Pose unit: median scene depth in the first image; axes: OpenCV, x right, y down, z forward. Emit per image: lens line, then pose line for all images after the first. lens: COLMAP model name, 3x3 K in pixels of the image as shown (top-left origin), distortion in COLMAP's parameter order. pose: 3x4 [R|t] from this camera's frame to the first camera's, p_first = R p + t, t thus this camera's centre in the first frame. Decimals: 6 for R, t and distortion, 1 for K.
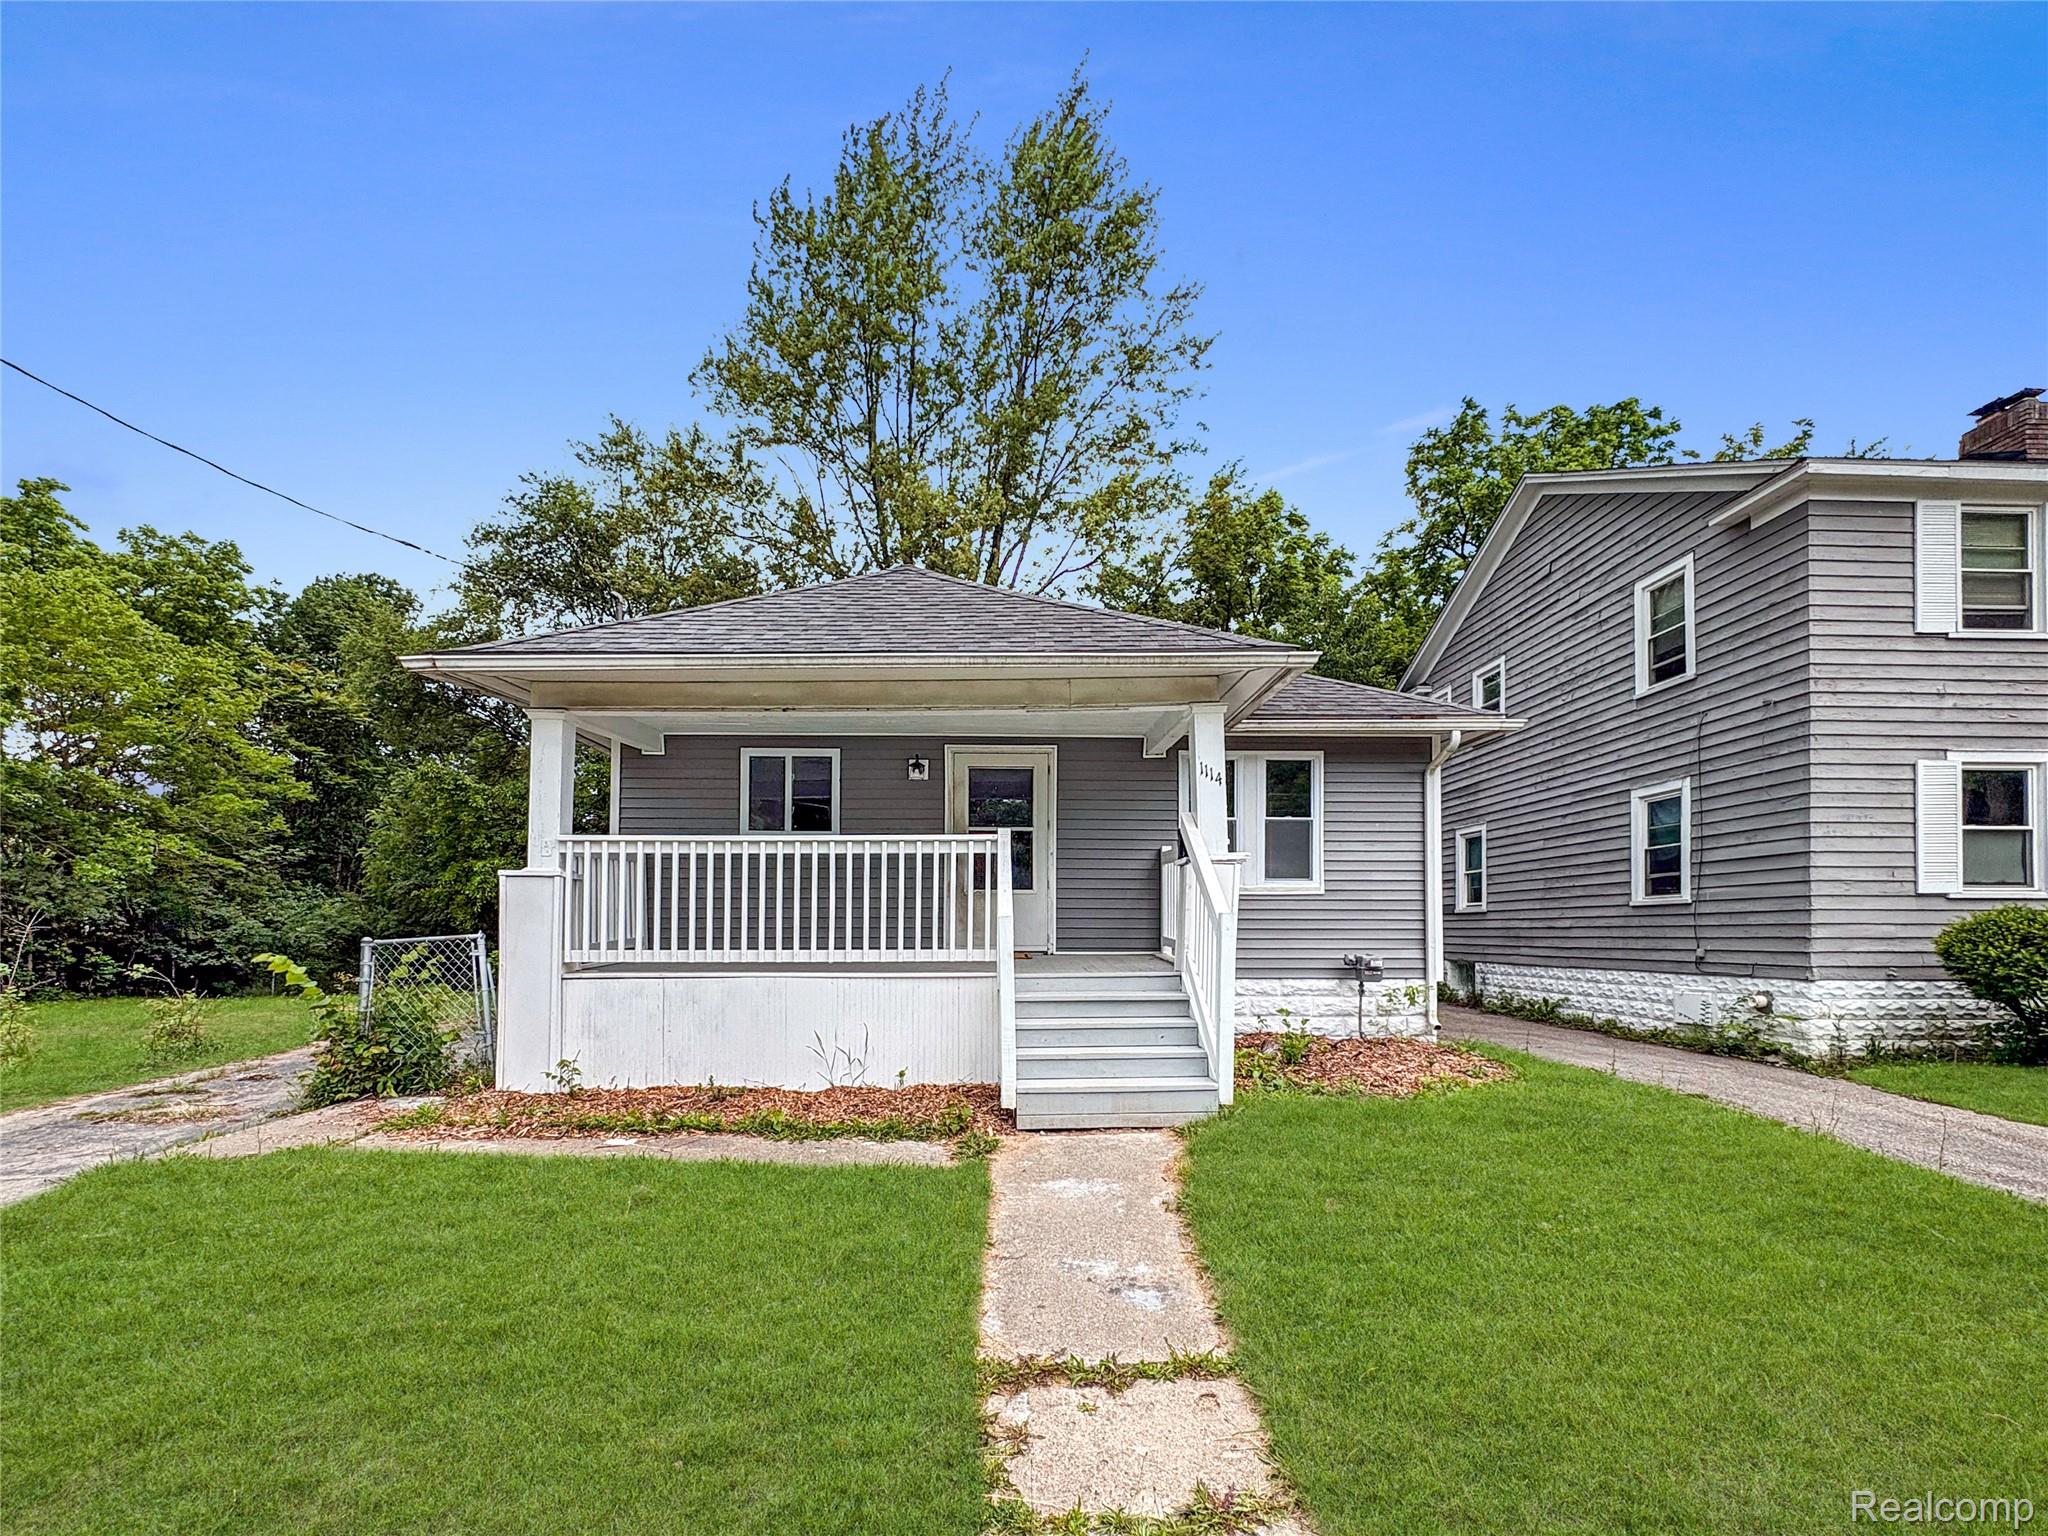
lens RADIAL K [[804.4, 0, 1025.5], [0, 804.4, 782.8], [0, 0, 1]] dist [0.014034, -0.000011]
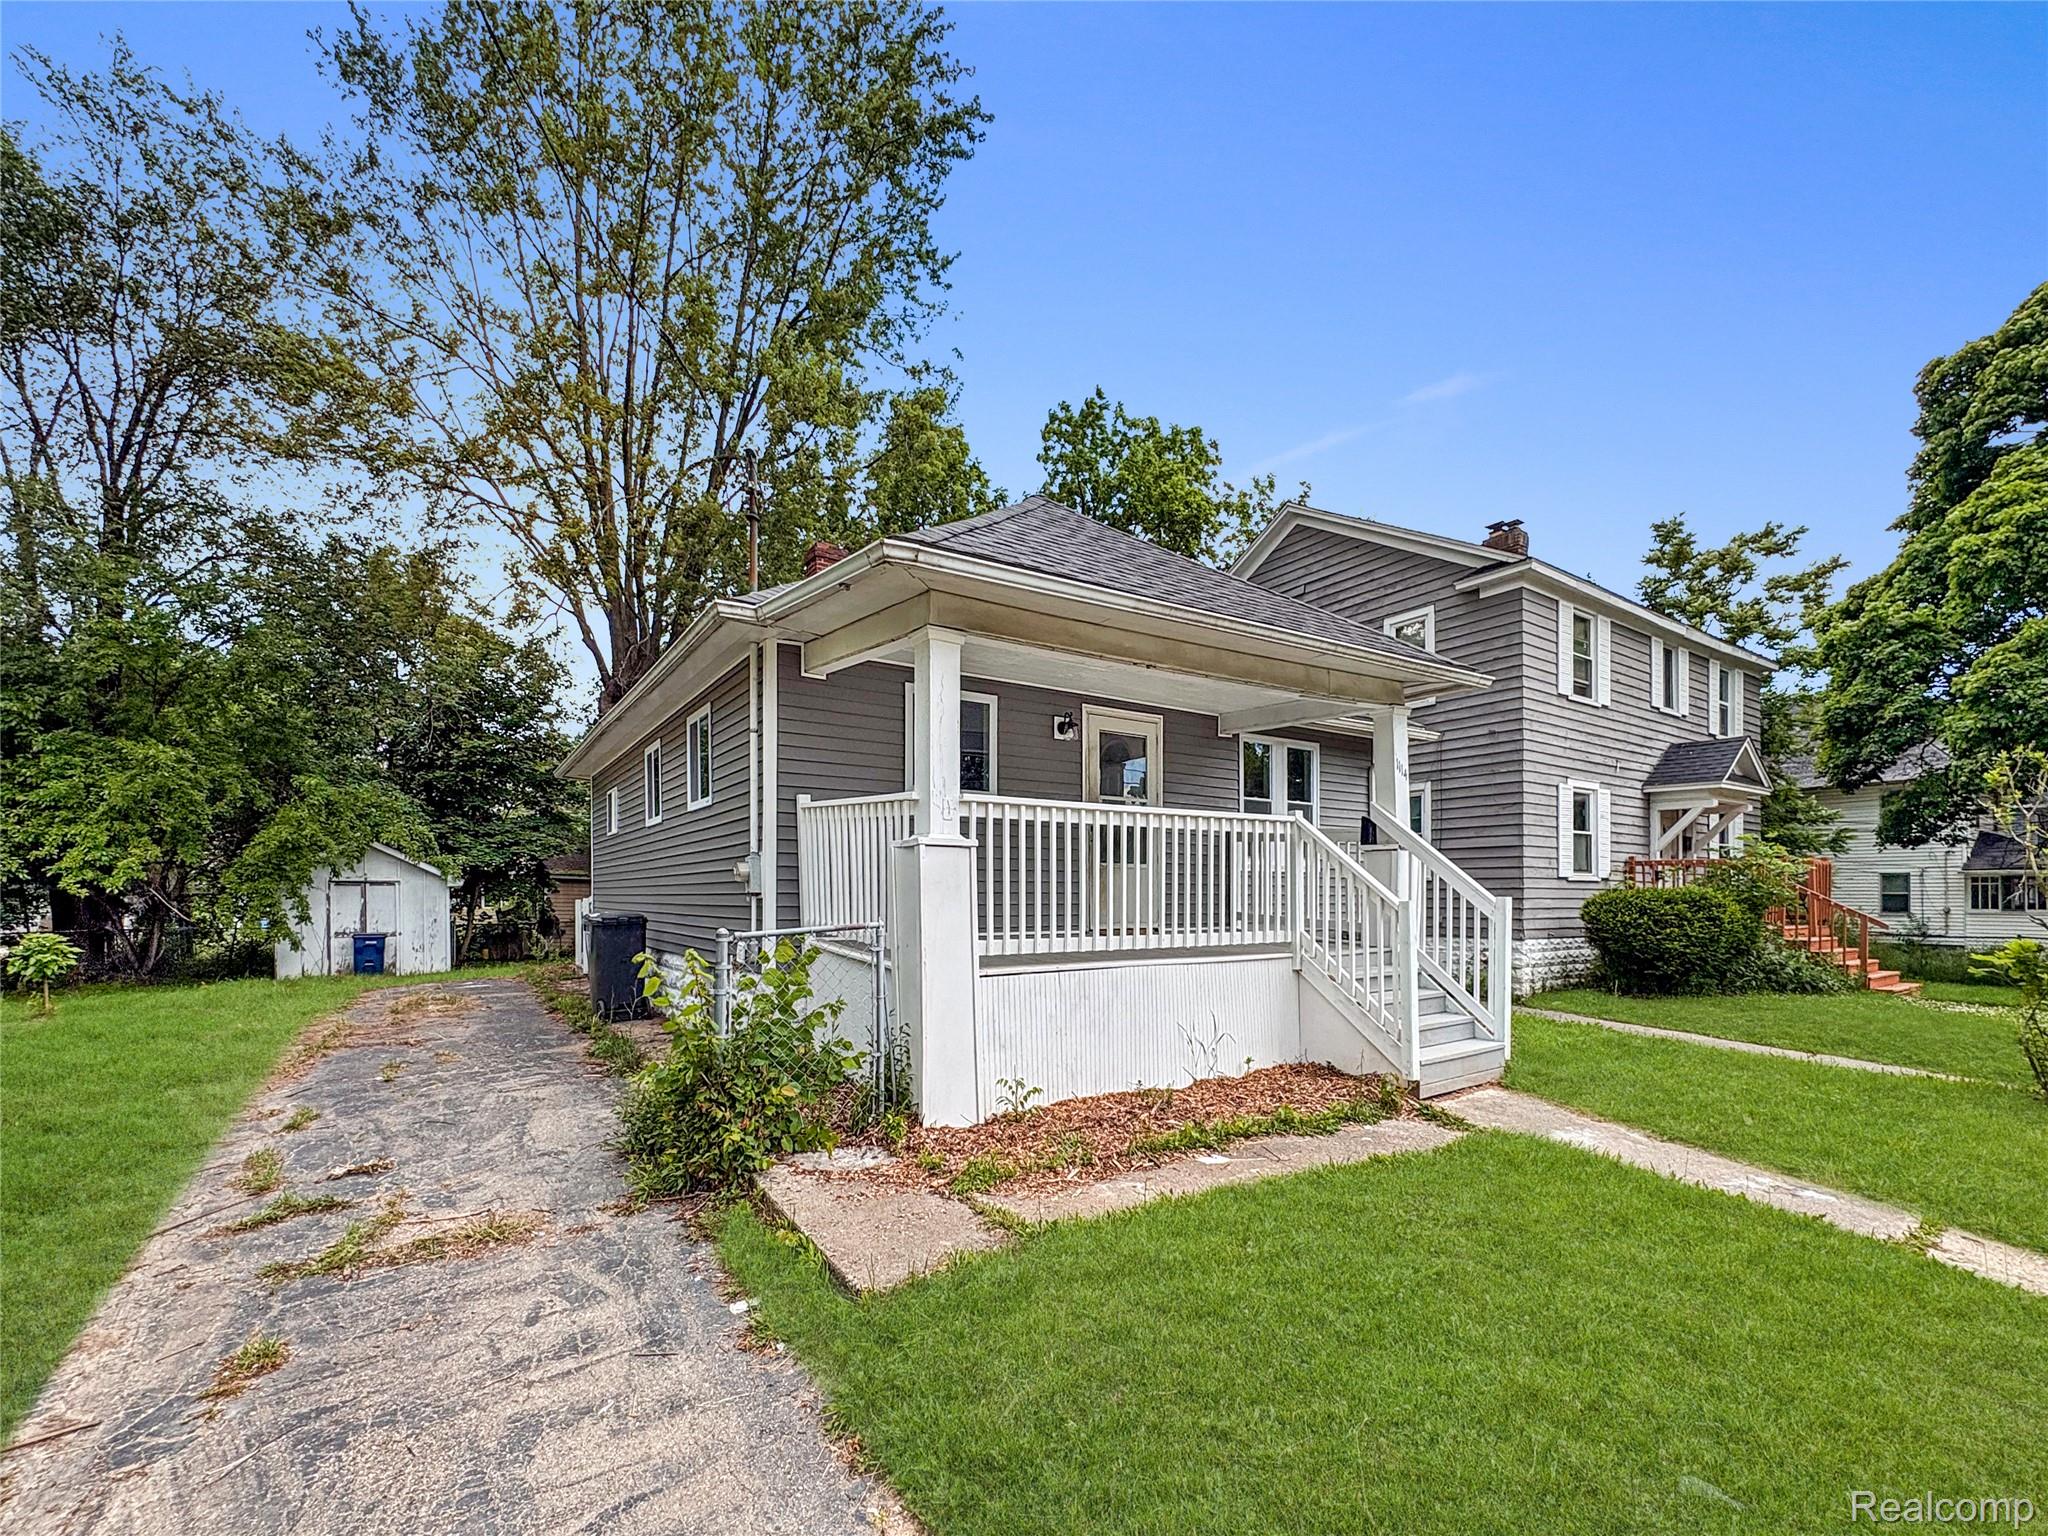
lens RADIAL K [[914.3, 0, 1033.1], [0, 914.3, 730.1], [0, 0, 1]] dist [0.002076, -0.001141]
pose [[0.850001, 0.098187, 0.517550, -0.661731], [-0.100803, 0.994637, -0.023142, 0.012311], [-0.517047, -0.032500, 0.855340, 0.140087]]
